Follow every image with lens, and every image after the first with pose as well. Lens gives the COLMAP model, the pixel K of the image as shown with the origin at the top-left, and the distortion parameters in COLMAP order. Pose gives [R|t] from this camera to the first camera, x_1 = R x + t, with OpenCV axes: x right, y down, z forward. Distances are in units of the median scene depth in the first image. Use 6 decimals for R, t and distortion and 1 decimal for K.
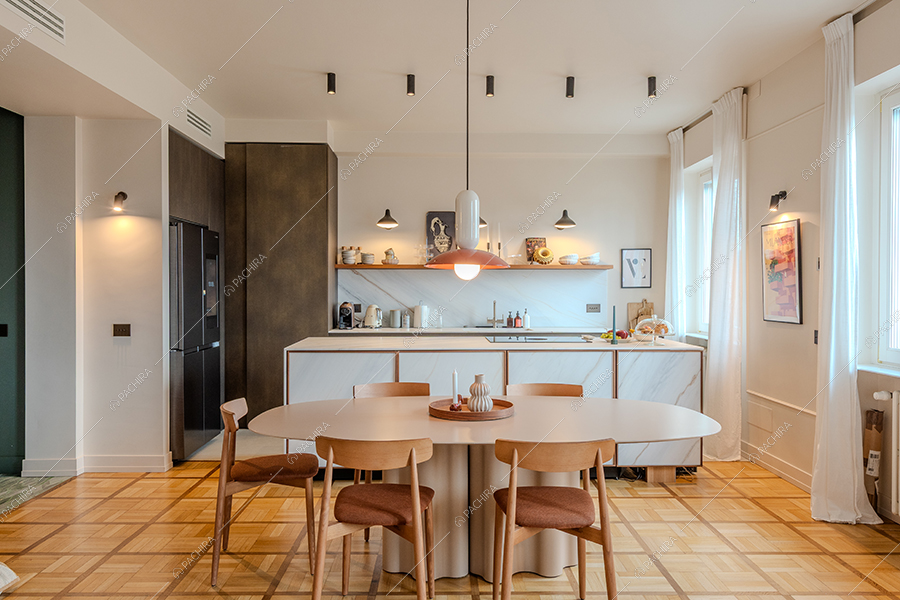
lens RADIAL K [[687.6, 0, 436.8], [0, 687.6, 293.5], [0, 0, 1]] dist [0.007117, -0.000956]
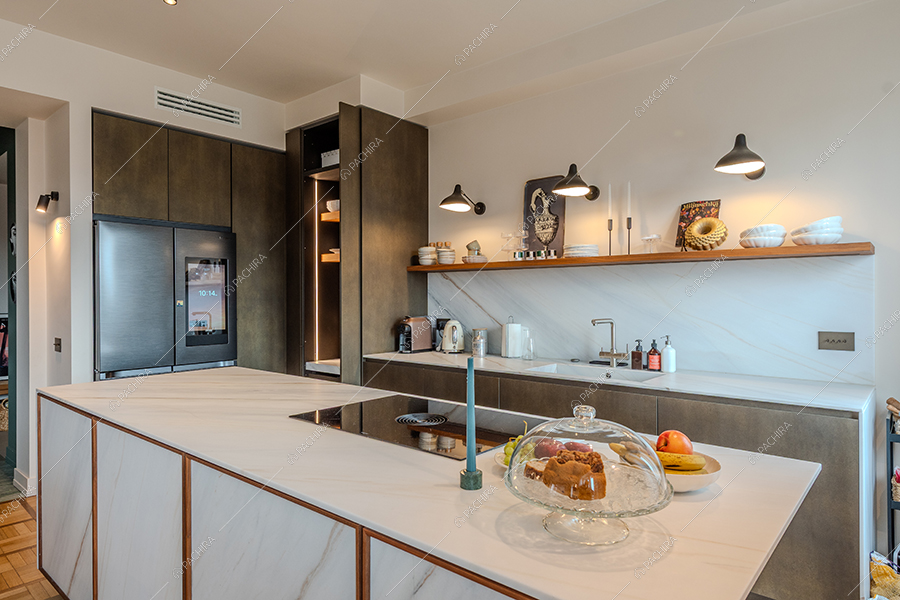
lens RADIAL K [[535.7, 0, 450.0], [0, 535.7, 300.0], [0, 0, 1]] dist [-0.003721, -0.000268]
pose [[0.748630, 0.002425, -0.662984, 0.278568], [-0.003679, 0.999993, -0.000496, -0.004763], [0.662978, 0.002811, 0.748633, 0.578370]]
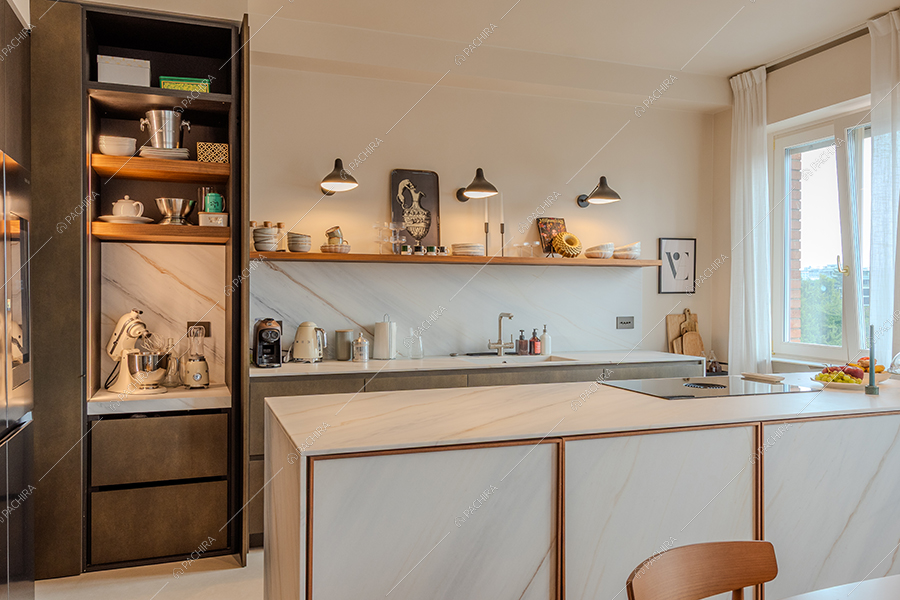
lens RADIAL K [[709.8, 0, 450.0], [0, 709.8, 300.0], [0, 0, 1]] dist [0.002935, 0.002090]
pose [[0.945788, -0.002768, 0.324772, -0.174740], [0.002563, 0.999996, 0.001060, -0.002747], [-0.324774, -0.000171, 0.945792, 0.391574]]
